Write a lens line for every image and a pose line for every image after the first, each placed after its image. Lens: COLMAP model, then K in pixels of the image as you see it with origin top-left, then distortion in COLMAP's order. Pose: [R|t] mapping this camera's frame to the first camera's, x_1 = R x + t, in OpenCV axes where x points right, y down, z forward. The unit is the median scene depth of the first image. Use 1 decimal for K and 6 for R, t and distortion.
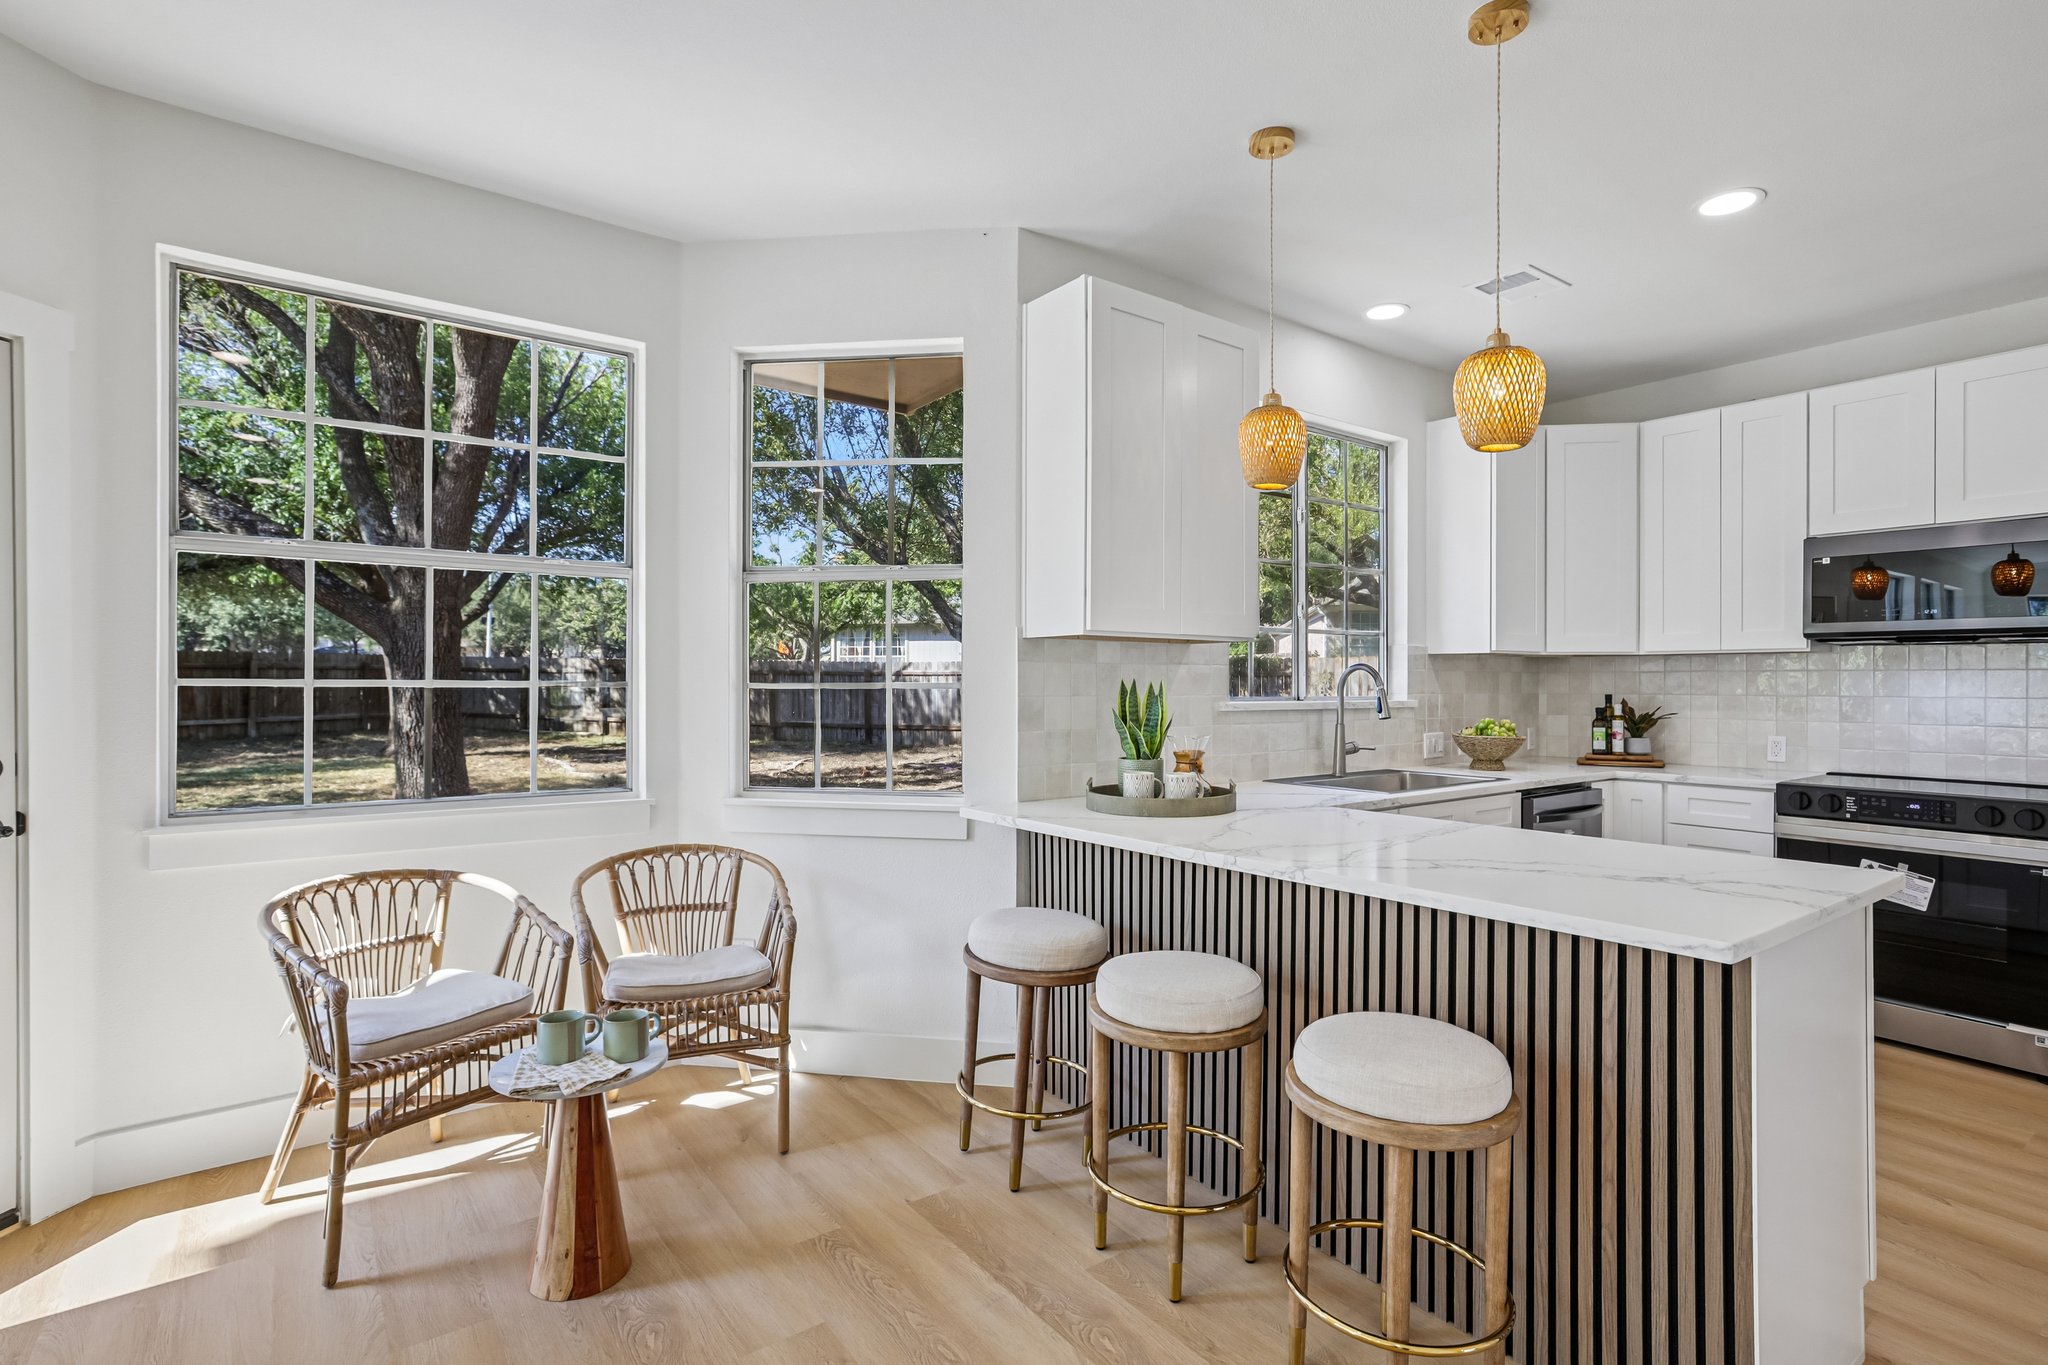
lens RADIAL K [[984.3, 0, 1024.0], [0, 984.3, 682.5], [0, 0, 1]] dist [0.001502, 0.000342]
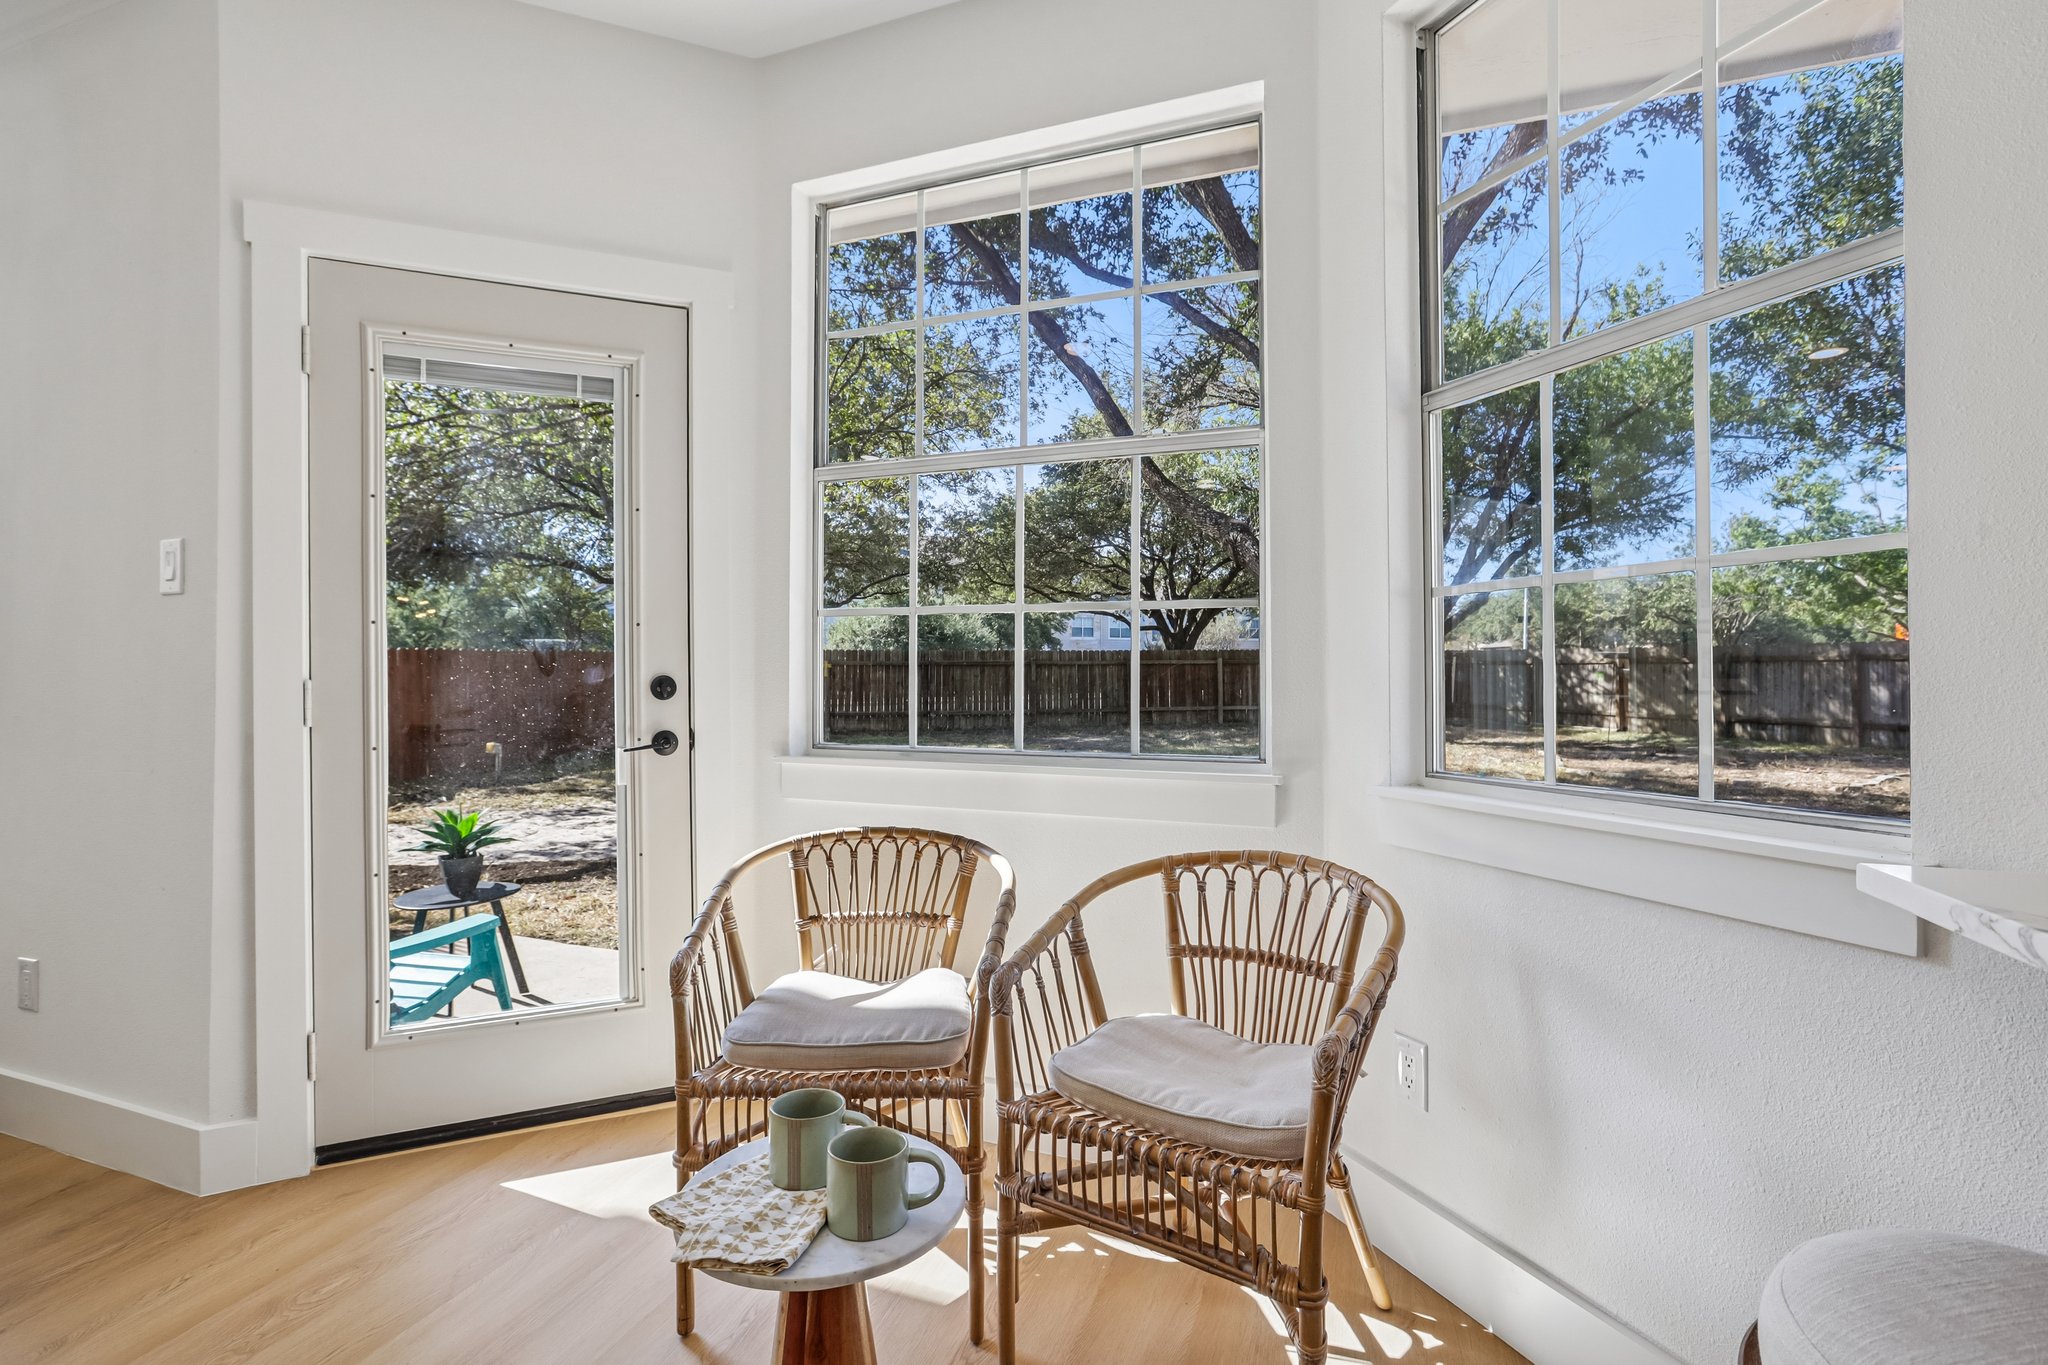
lens RADIAL K [[948.2, 0, 1023.4], [0, 948.2, 677.9], [0, 0, 1]] dist [-0.021851, 0.000186]
pose [[0.533841, -0.010930, -0.845514, 0.062122], [0.005882, 0.999940, -0.009212, 0.063017], [0.845564, -0.000056, 0.533873, 0.573706]]
